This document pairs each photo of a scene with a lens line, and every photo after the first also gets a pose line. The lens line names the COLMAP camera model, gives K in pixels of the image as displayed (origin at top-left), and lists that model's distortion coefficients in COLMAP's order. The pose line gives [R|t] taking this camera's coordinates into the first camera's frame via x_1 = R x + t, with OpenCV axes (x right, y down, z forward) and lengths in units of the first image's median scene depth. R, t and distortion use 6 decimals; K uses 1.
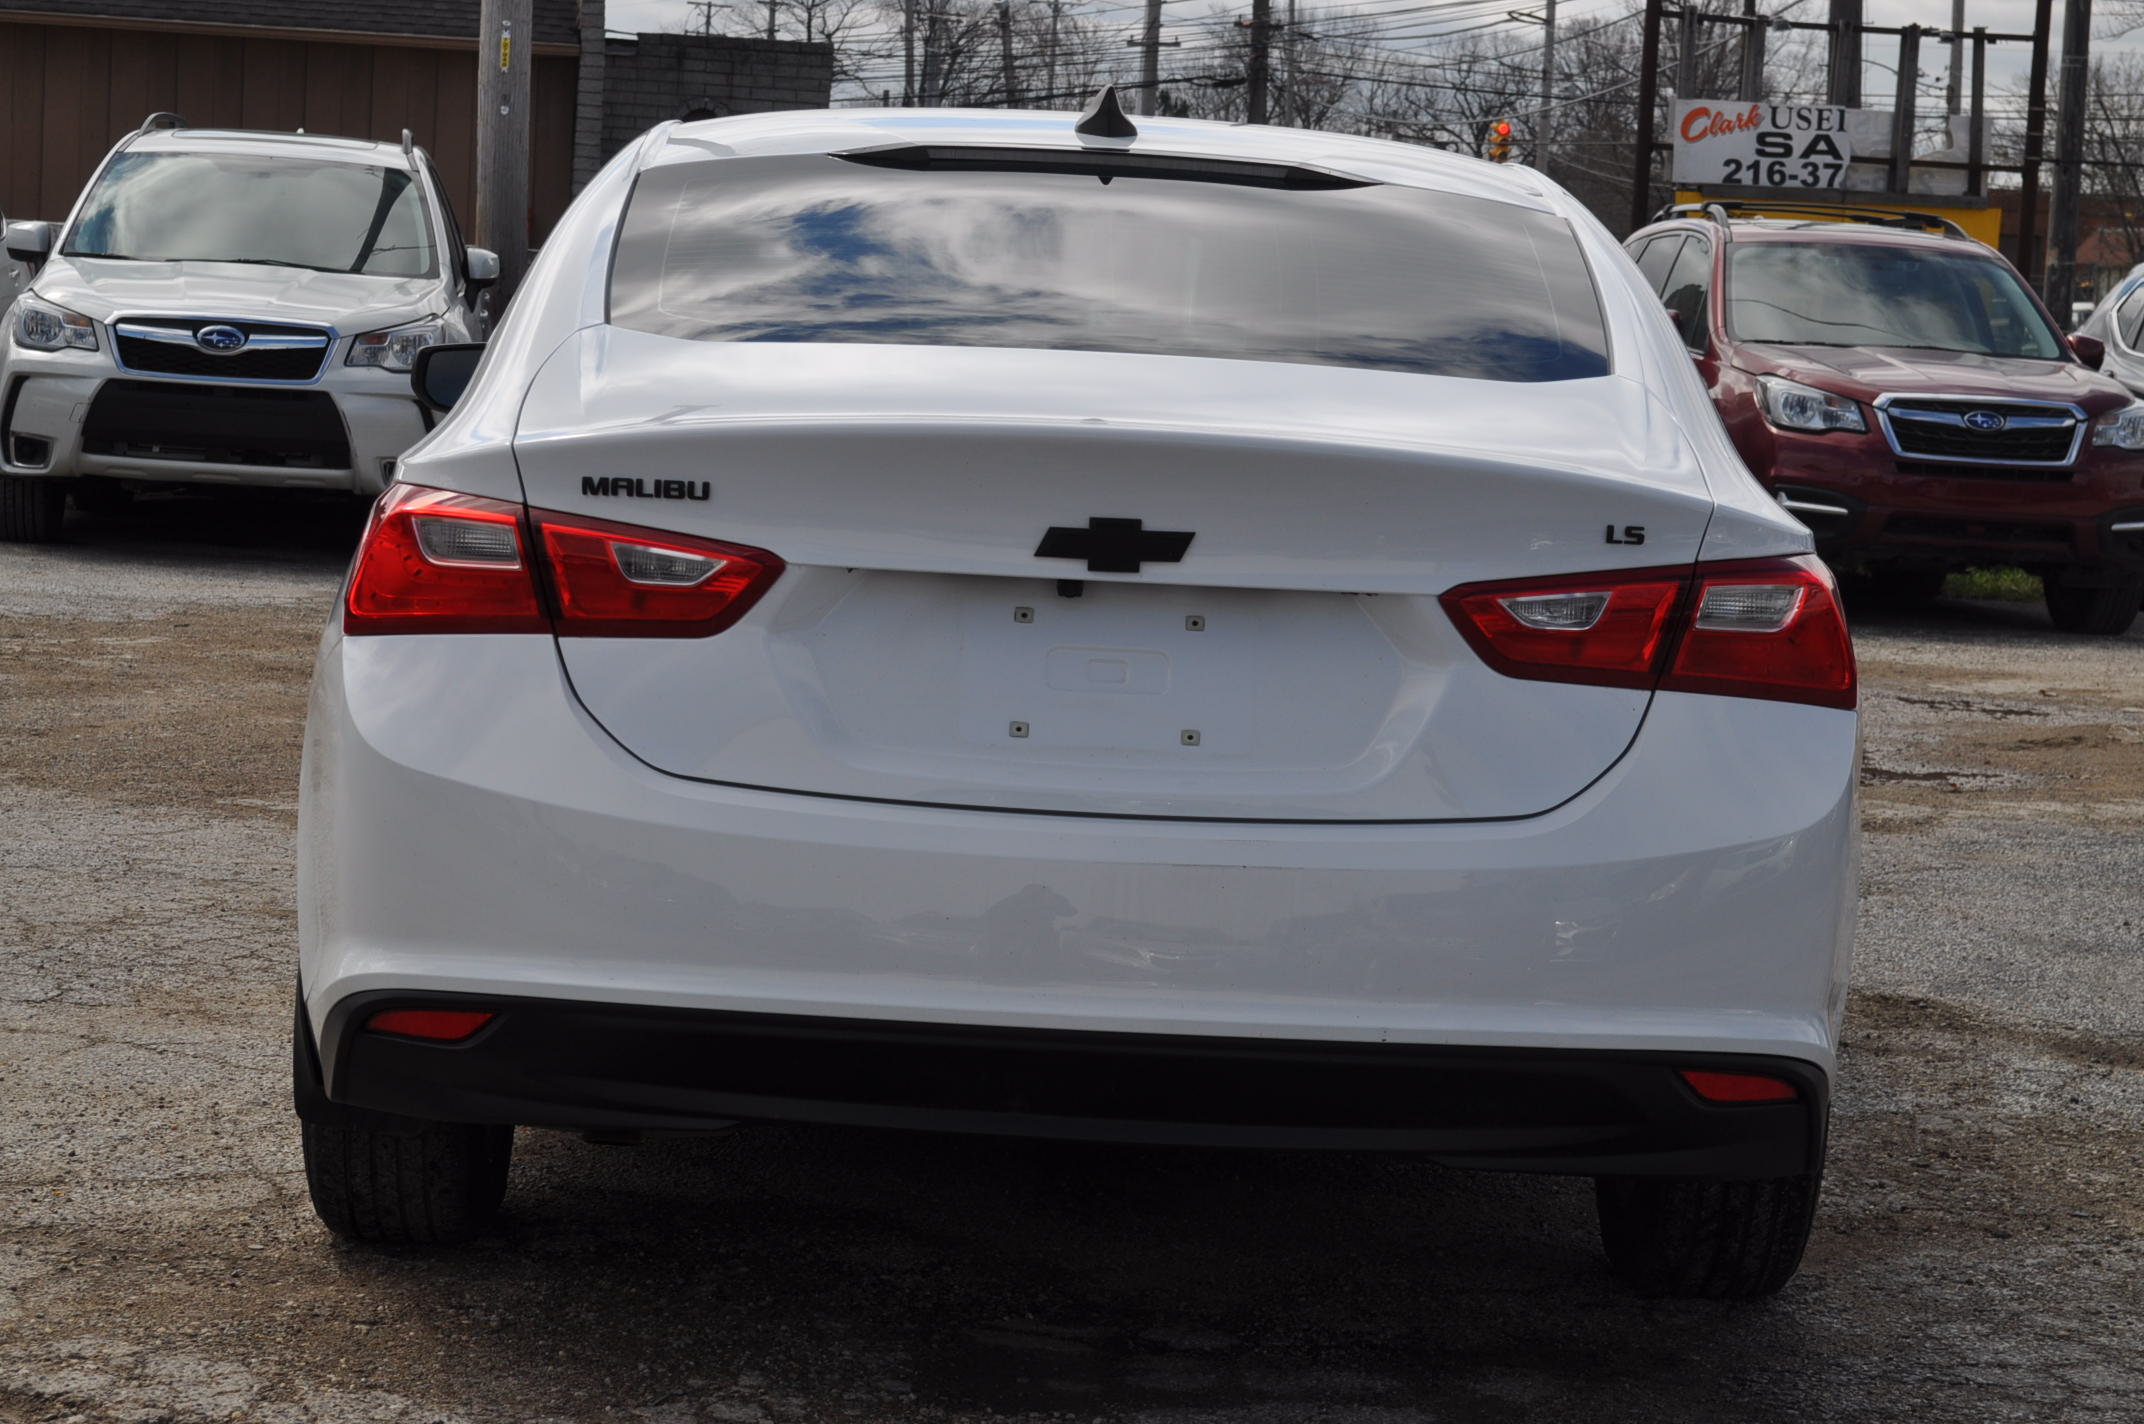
lens RADIAL K [[4927.4, 0, 1071.2], [0, 4927.4, 707.5], [0, 0, 1]] dist [0.018759, 0.000000]
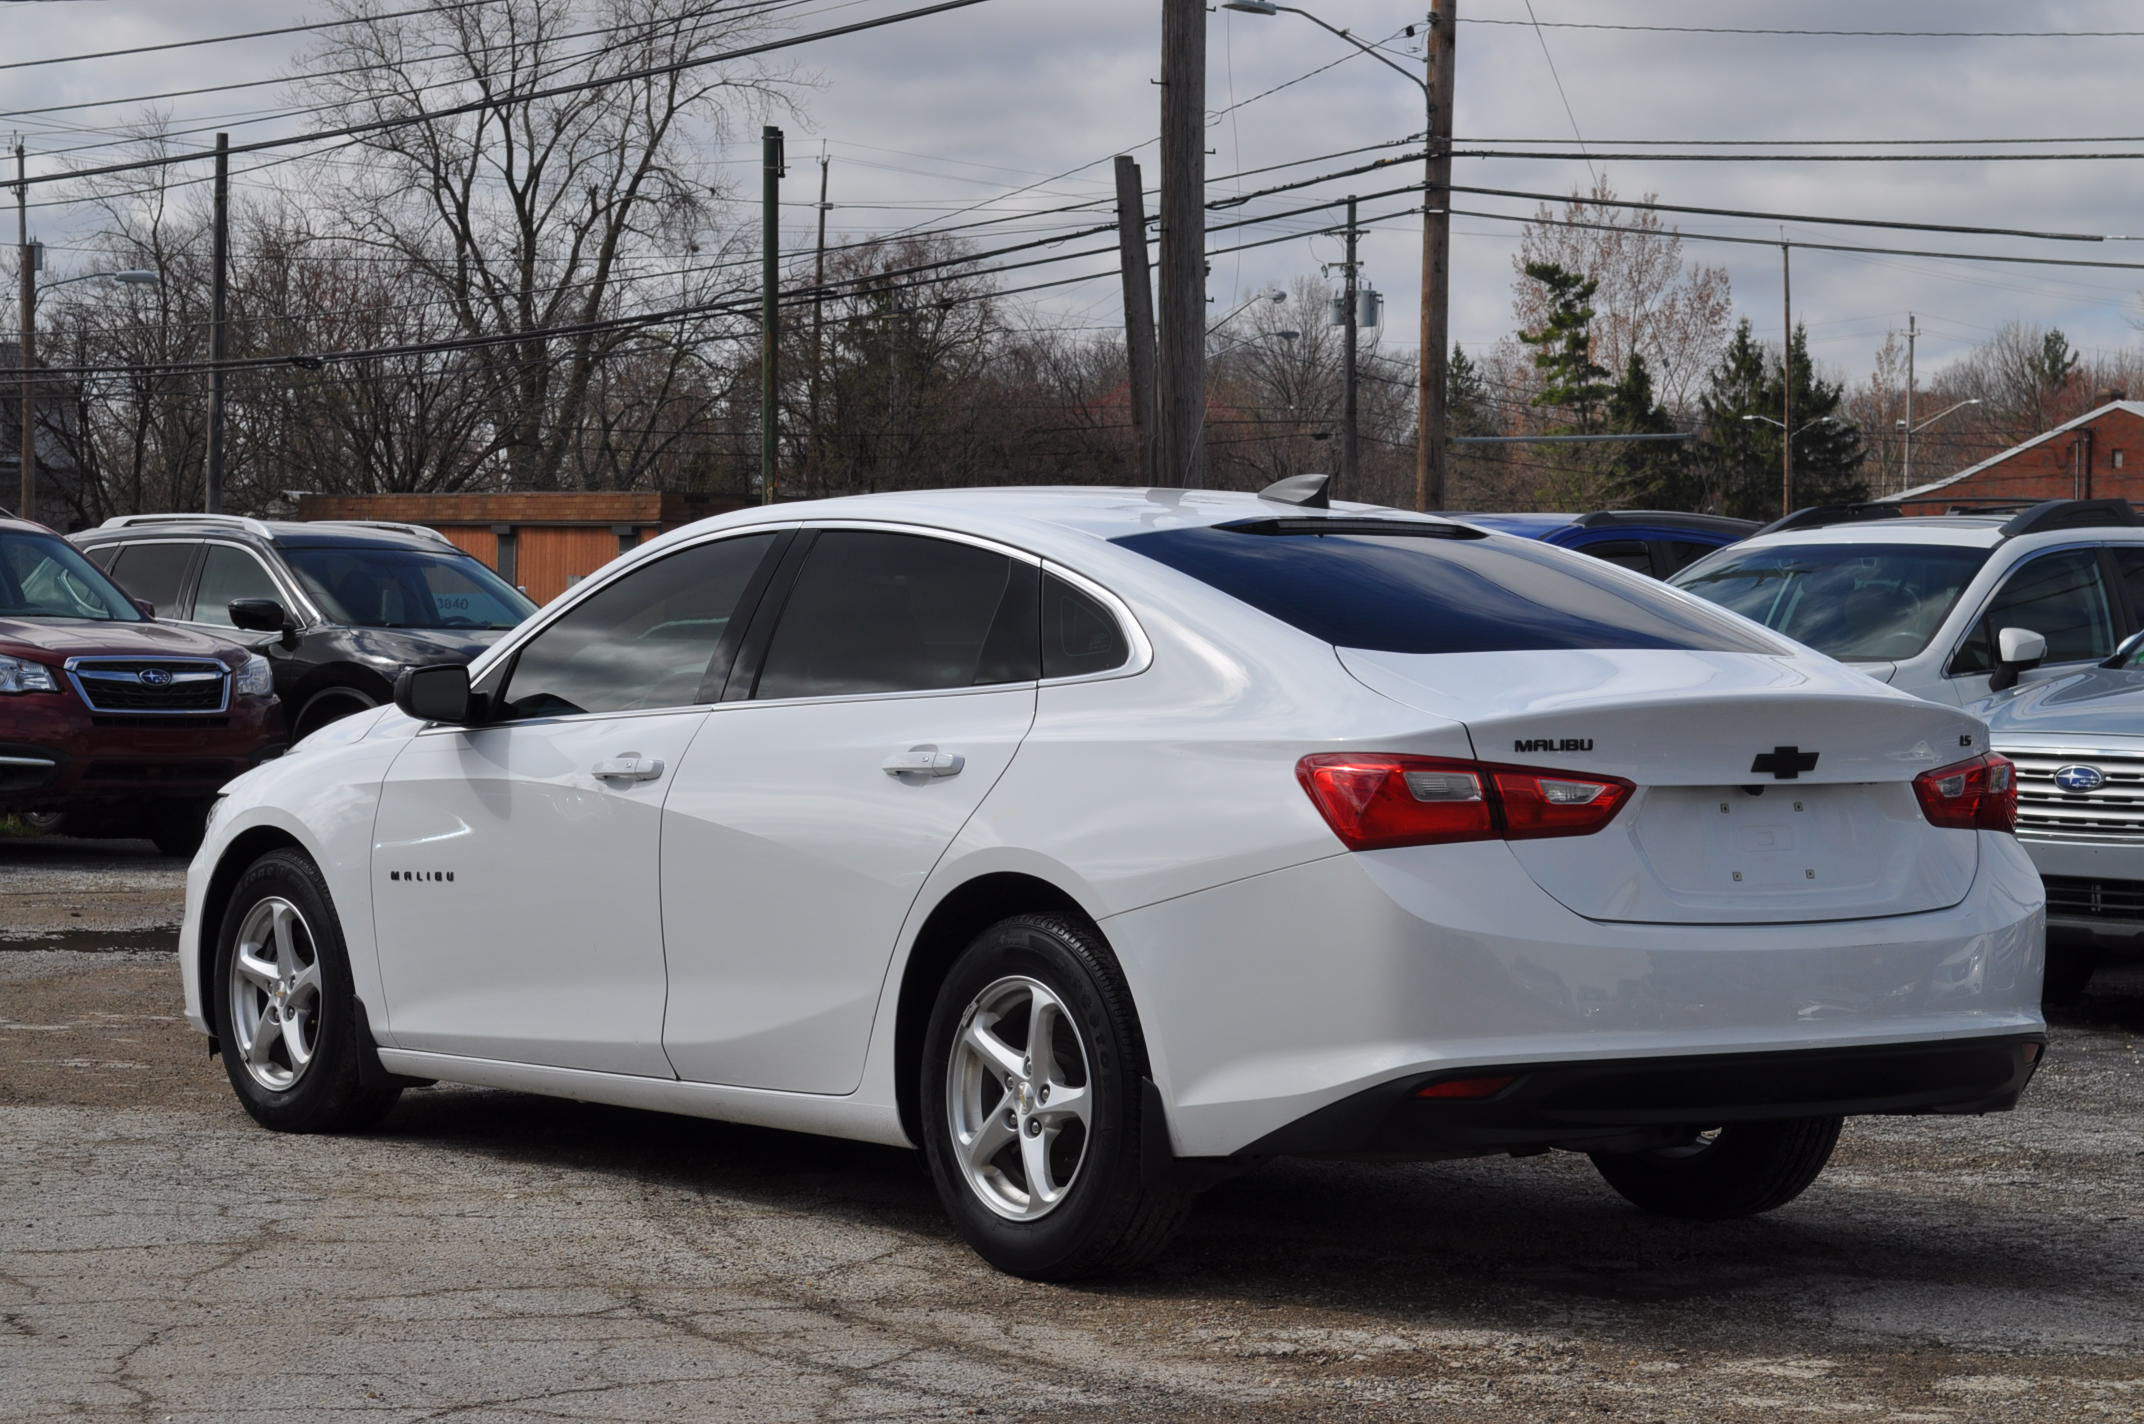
lens RADIAL K [[4927.4, 0, 1070.3], [0, 4927.4, 717.1], [0, 0, 1]] dist [0.018759, 0.000000]
pose [[0.807895, -0.052649, 0.586970, -1.172957], [0.079007, 0.996686, -0.019344, -0.034861], [-0.584007, 0.062003, 0.809377, -0.227324]]
